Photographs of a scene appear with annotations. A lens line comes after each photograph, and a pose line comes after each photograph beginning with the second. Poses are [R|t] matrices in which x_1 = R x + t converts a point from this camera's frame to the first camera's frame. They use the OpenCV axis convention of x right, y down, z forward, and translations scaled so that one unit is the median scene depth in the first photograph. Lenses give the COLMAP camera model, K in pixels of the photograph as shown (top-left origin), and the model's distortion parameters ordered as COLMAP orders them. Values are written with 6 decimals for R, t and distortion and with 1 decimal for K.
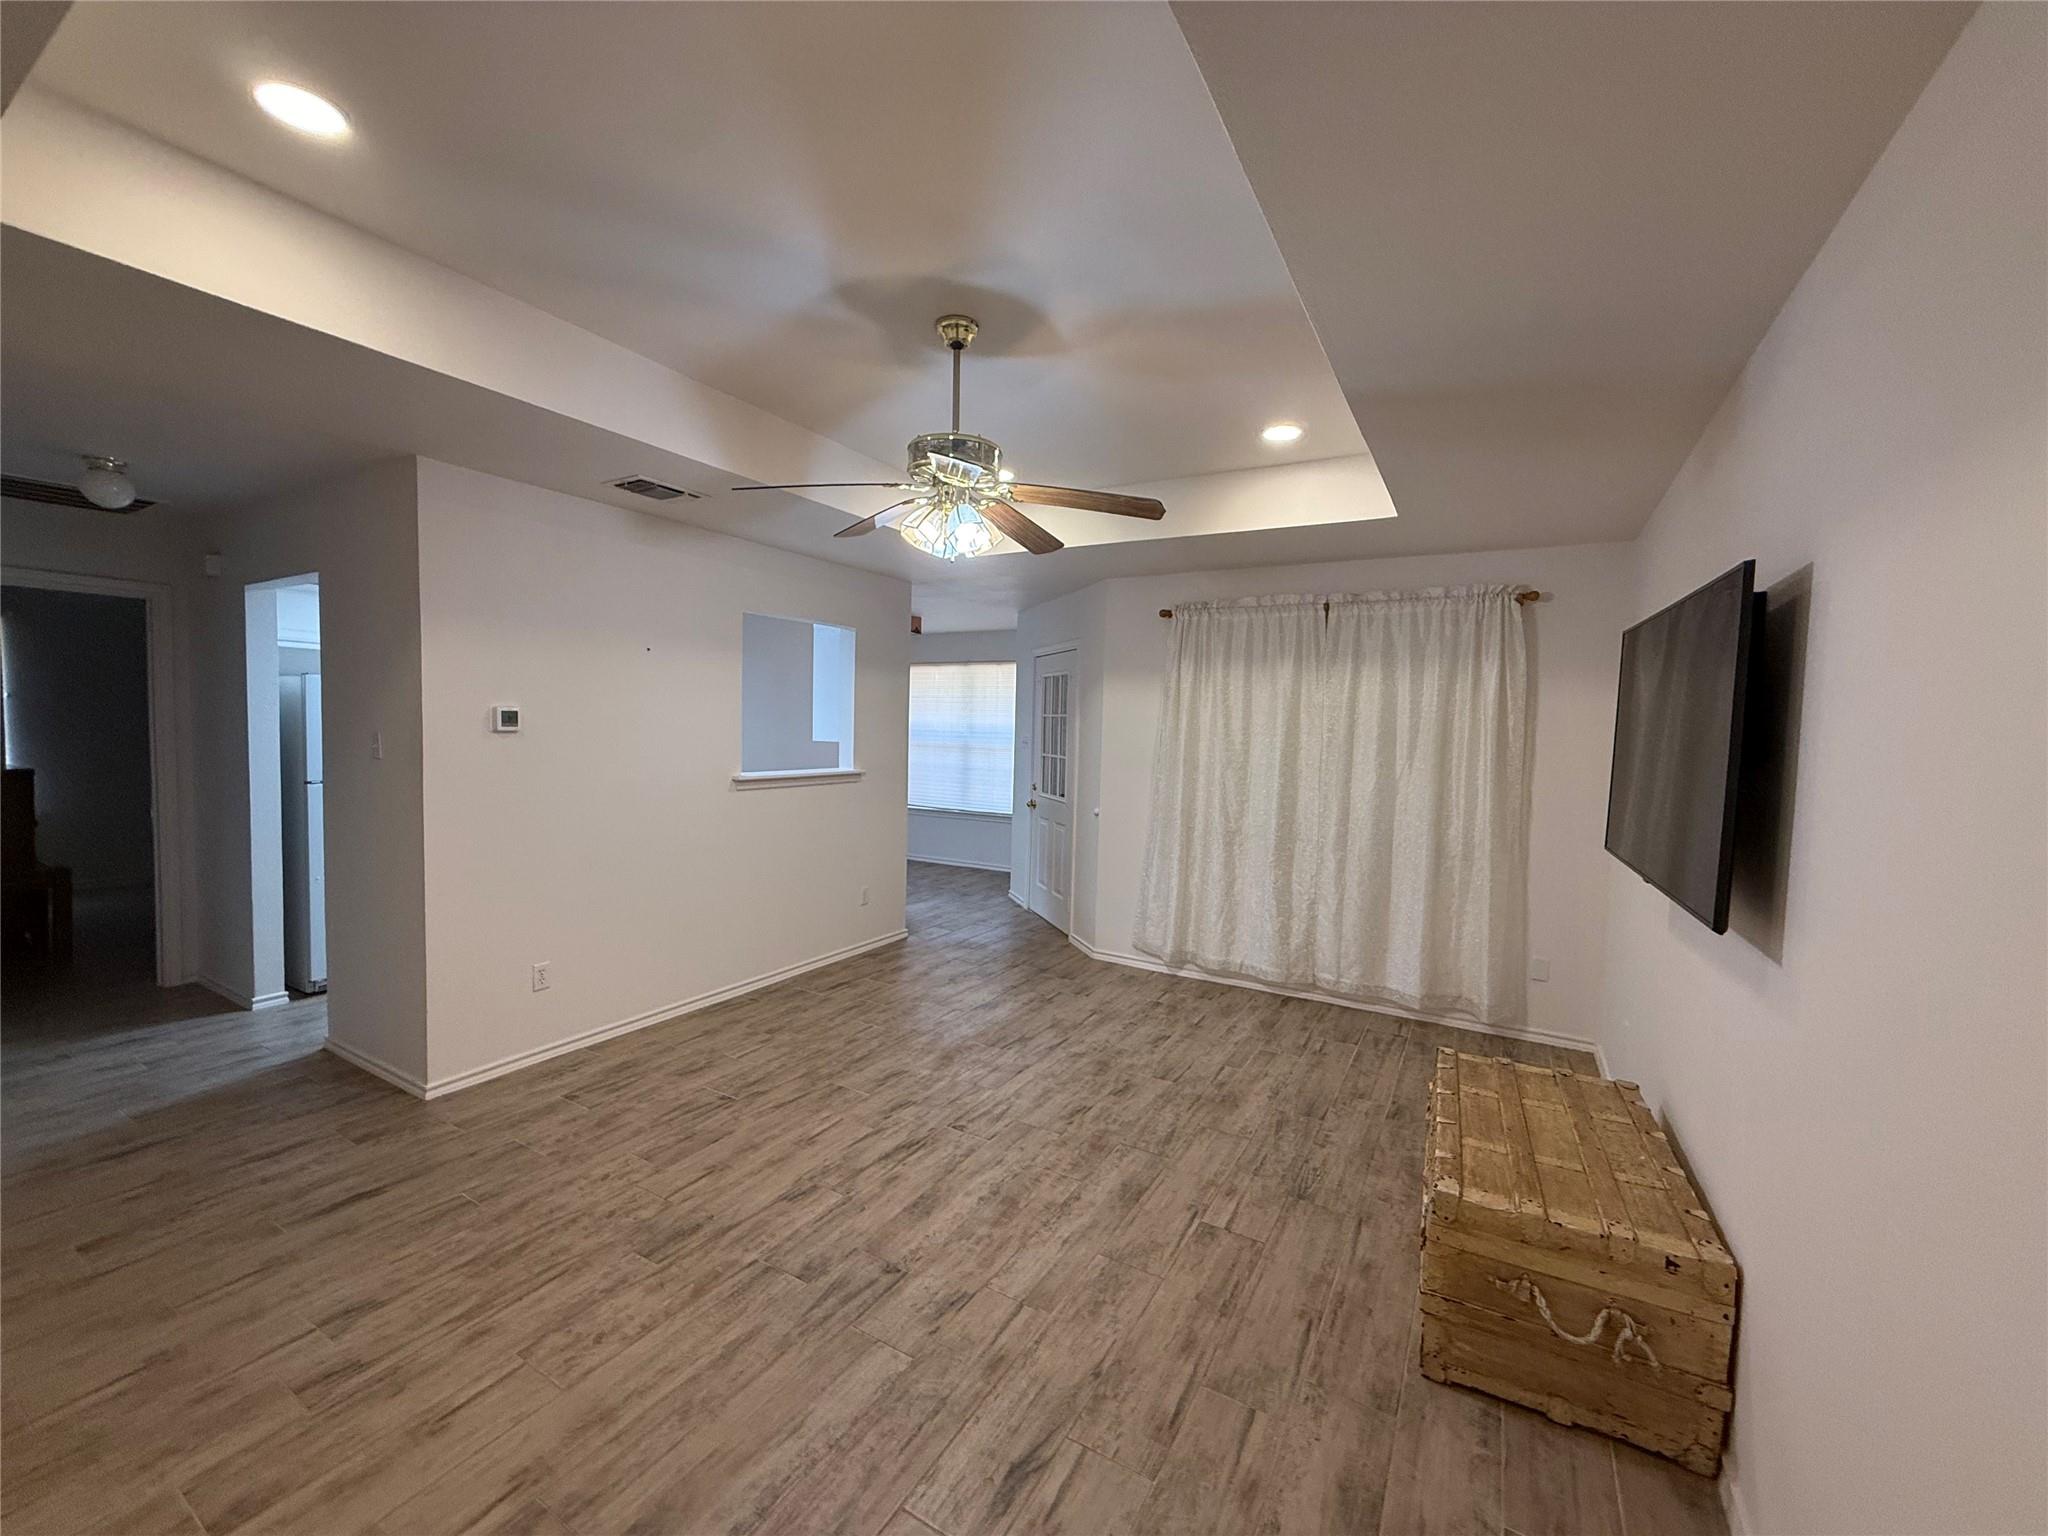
lens RADIAL K [[817.0, 0, 1019.2], [0, 817.0, 767.9], [0, 0, 1]] dist [-0.002021, -0.000060]
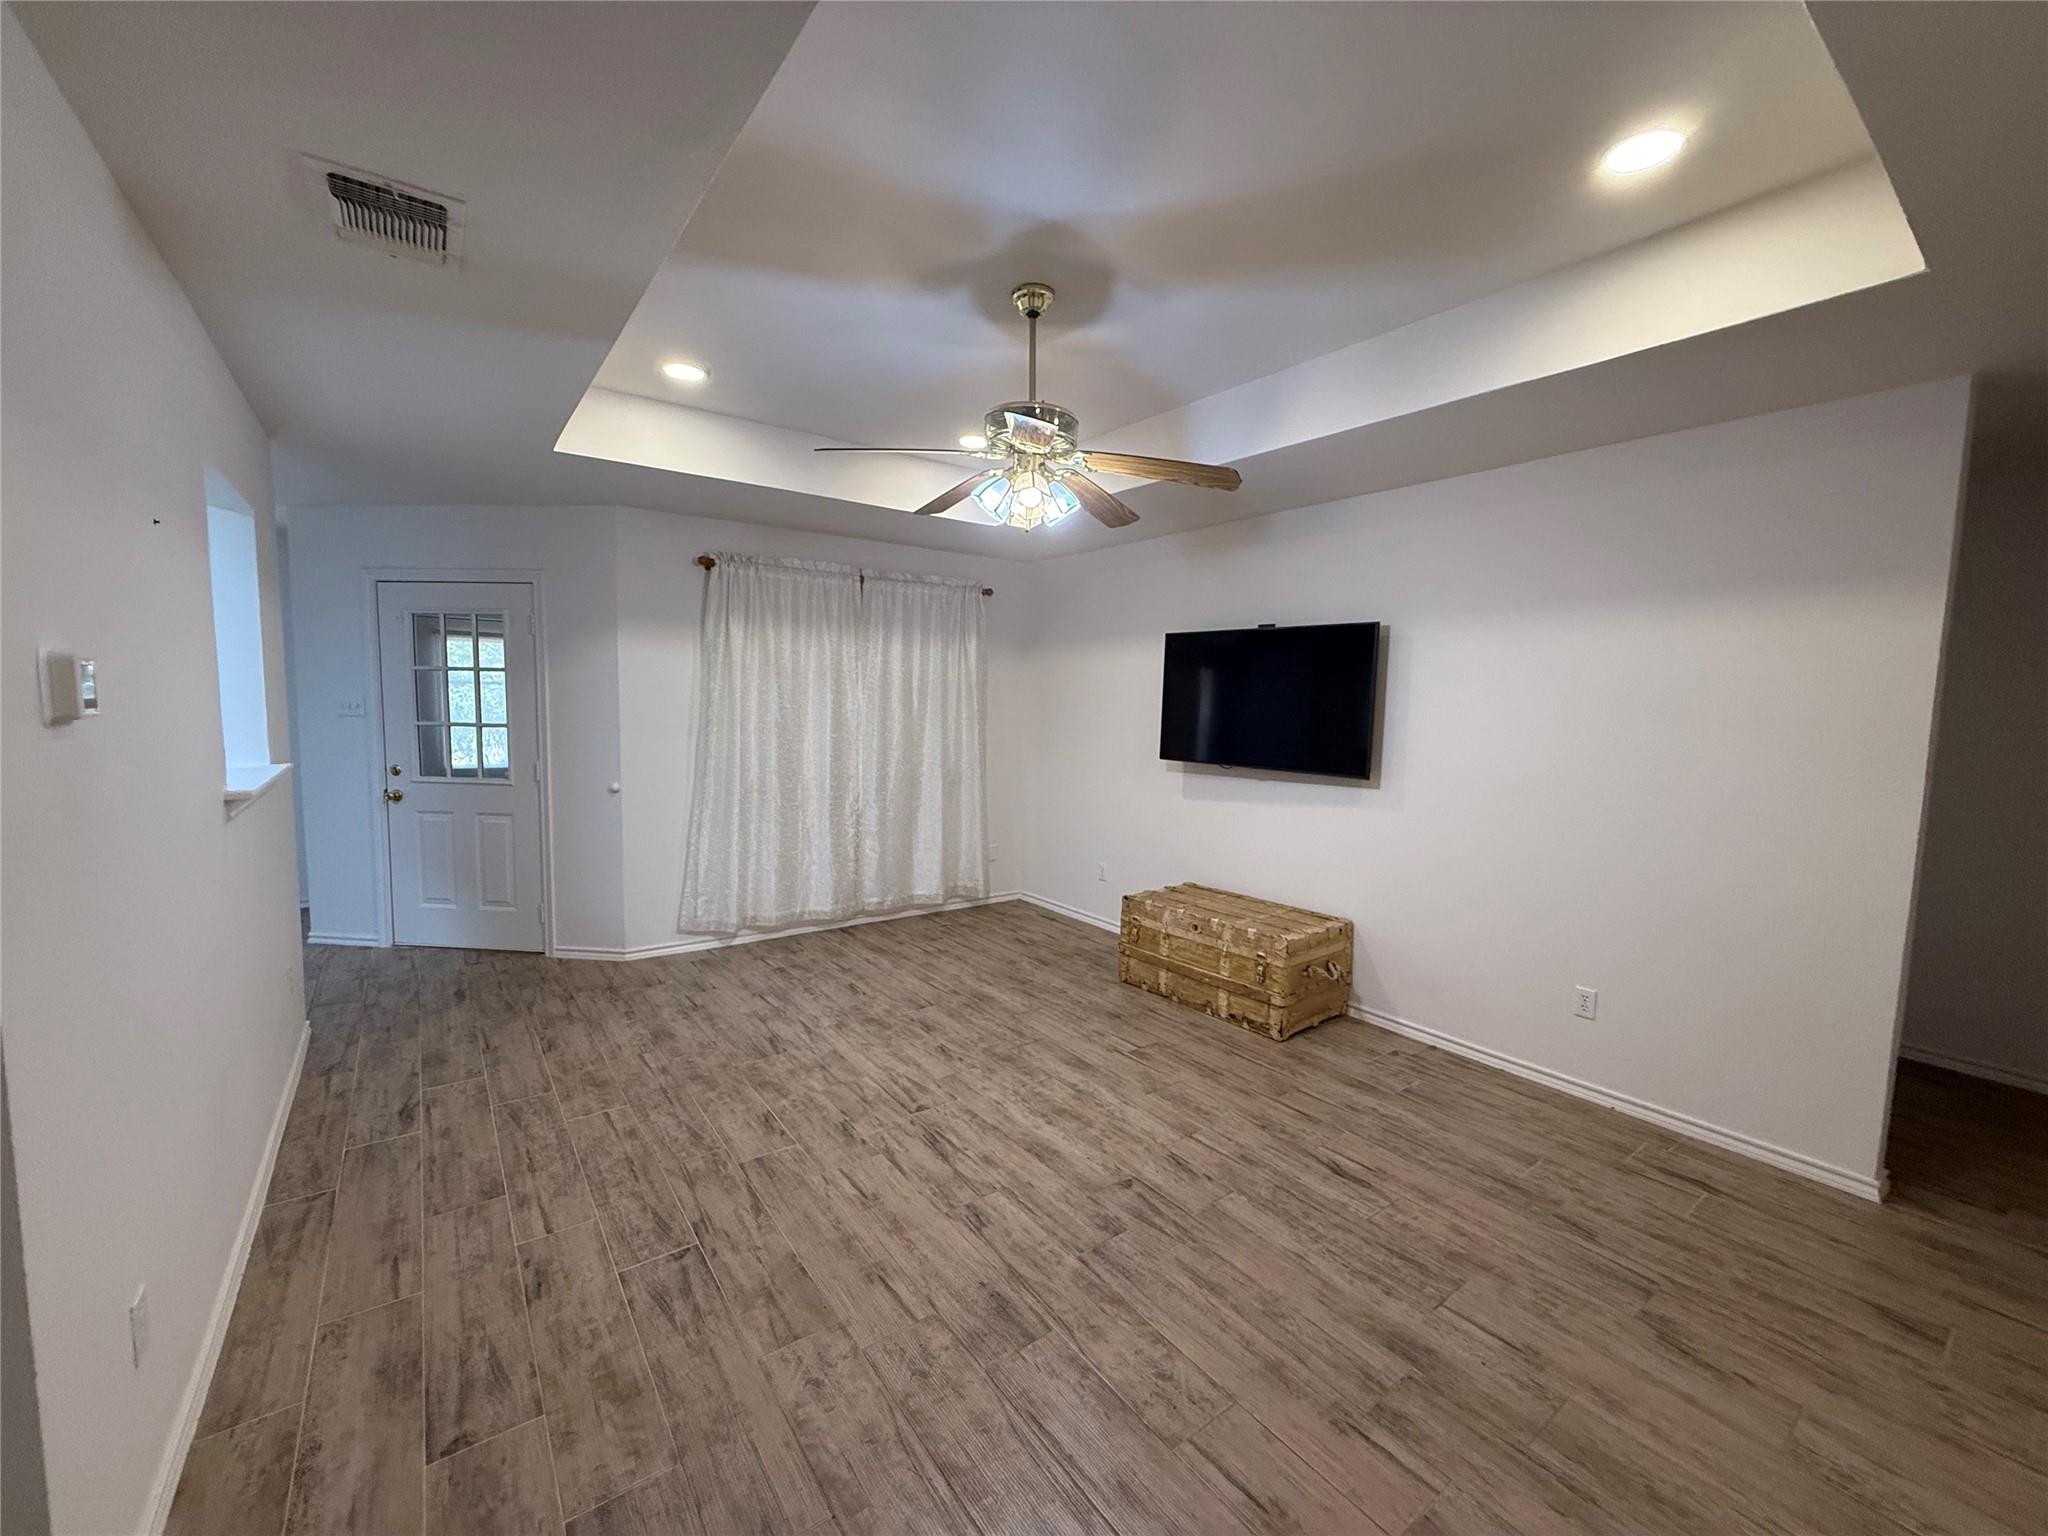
lens RADIAL K [[817.0, 0, 1019.2], [0, 817.0, 767.9], [0, 0, 1]] dist [-0.002021, -0.000060]
pose [[0.397423, -0.099743, 0.912198, -0.973827], [0.041483, 0.995012, 0.090724, -0.048973], [-0.916697, 0.001785, 0.399579, 0.567779]]
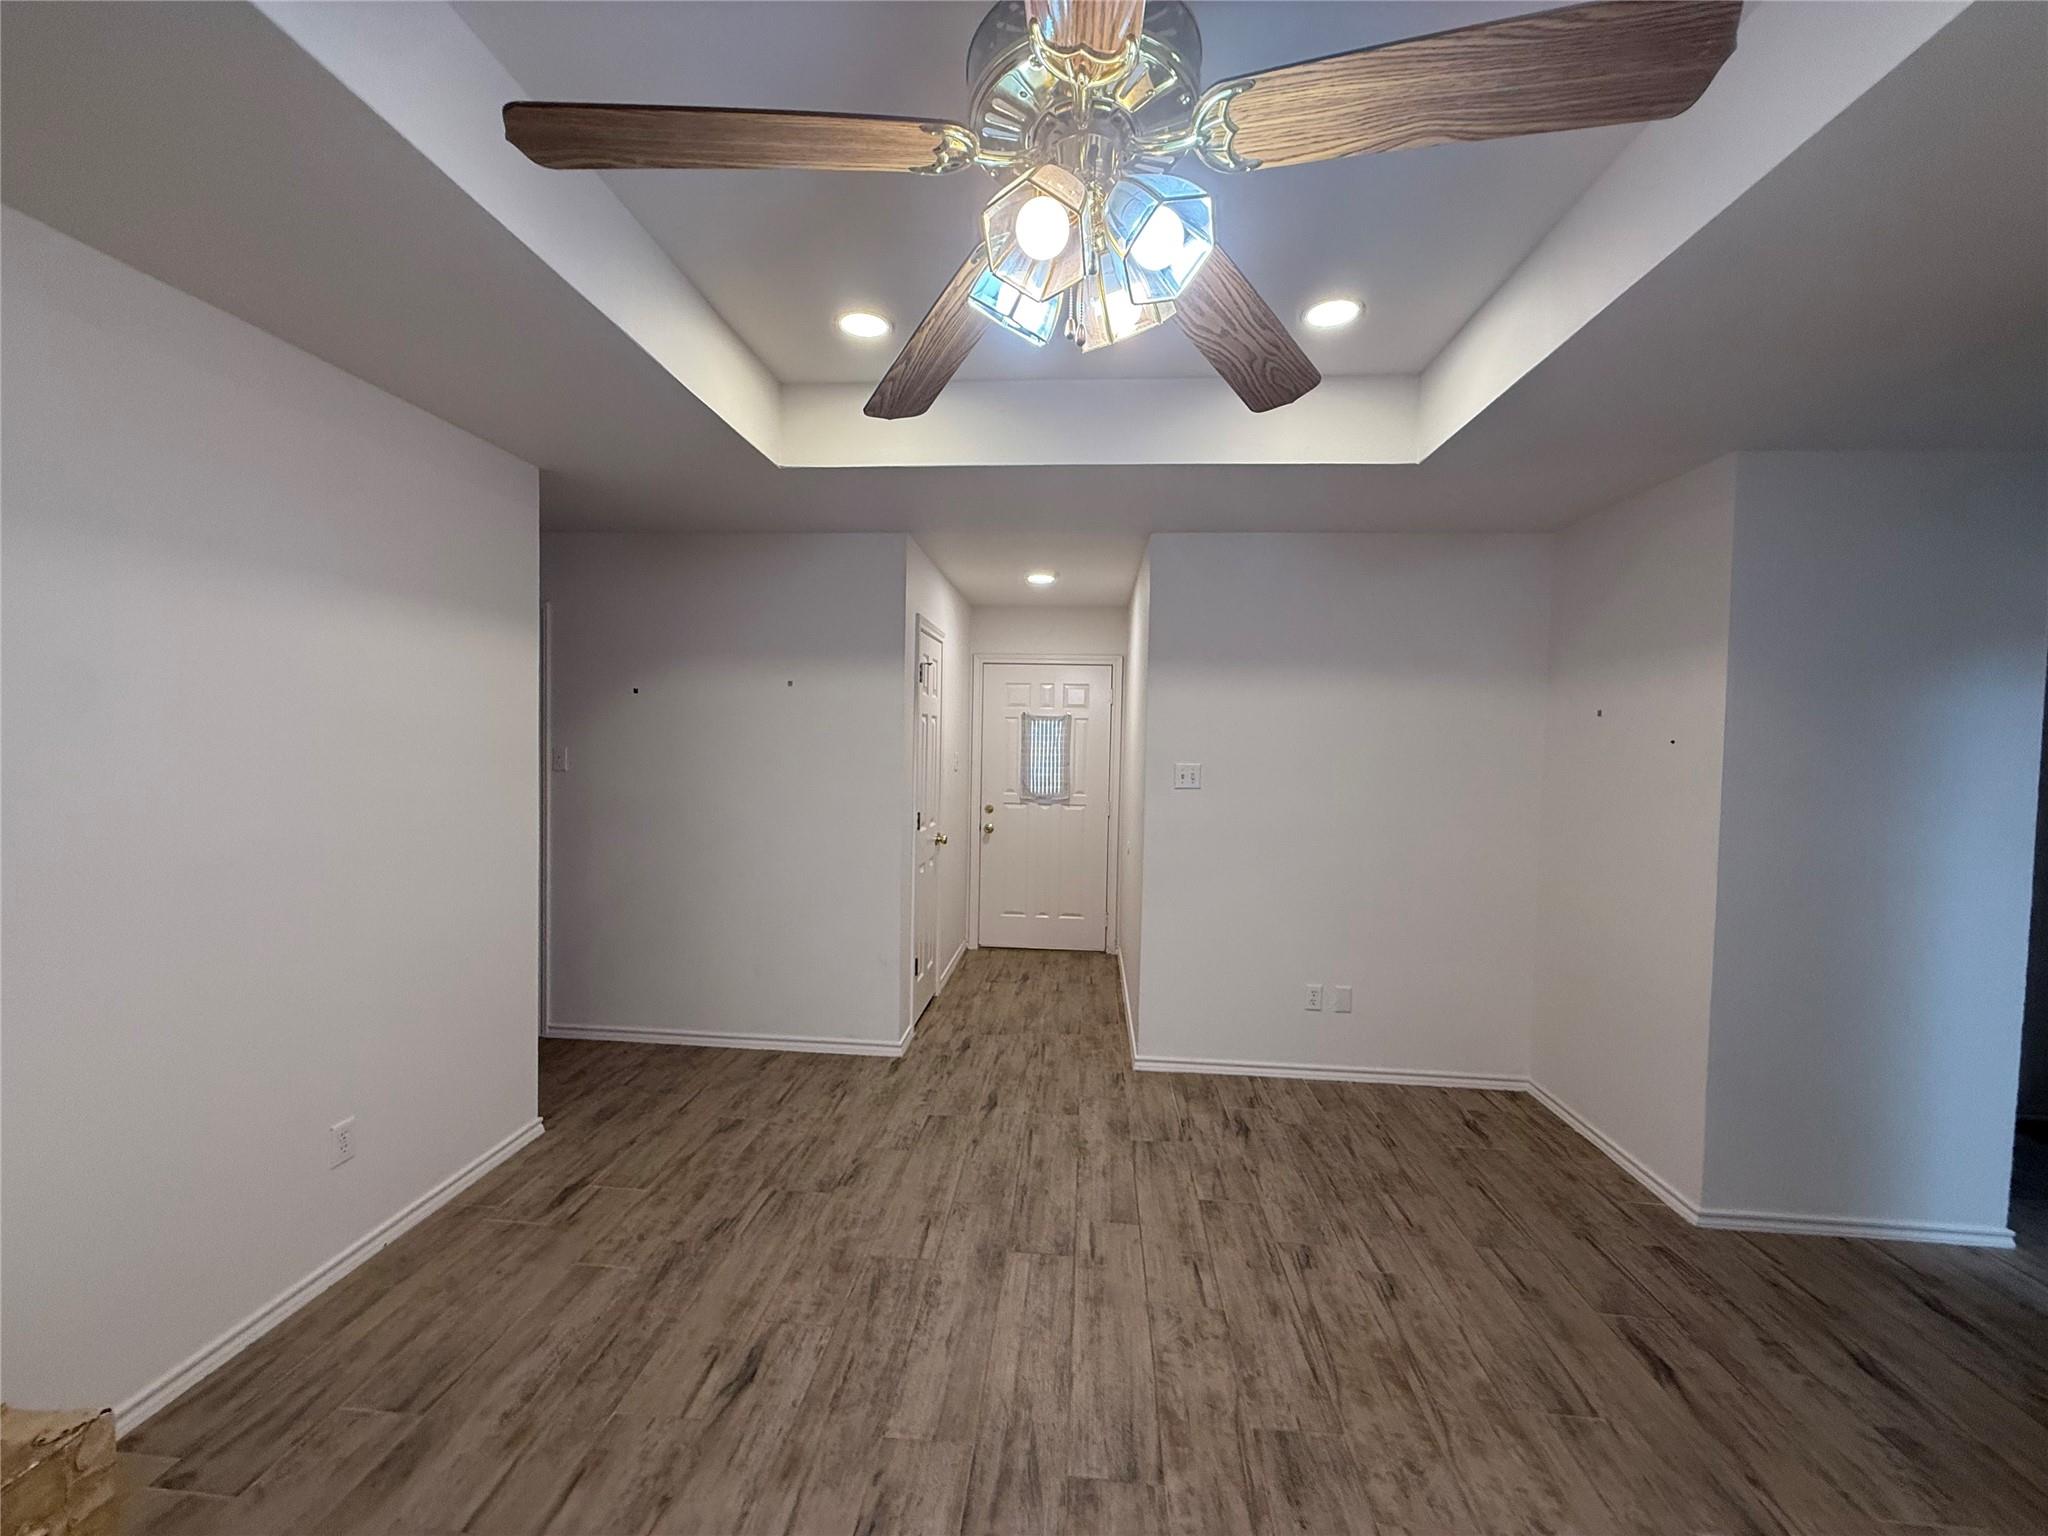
lens RADIAL K [[817.0, 0, 1019.2], [0, 817.0, 767.9], [0, 0, 1]] dist [-0.002021, -0.000060]
pose [[-0.901034, -0.031466, -0.432605, 0.107142], [-0.069598, 0.994930, 0.072592, -0.064266], [0.428128, 0.095516, -0.898656, 1.286348]]
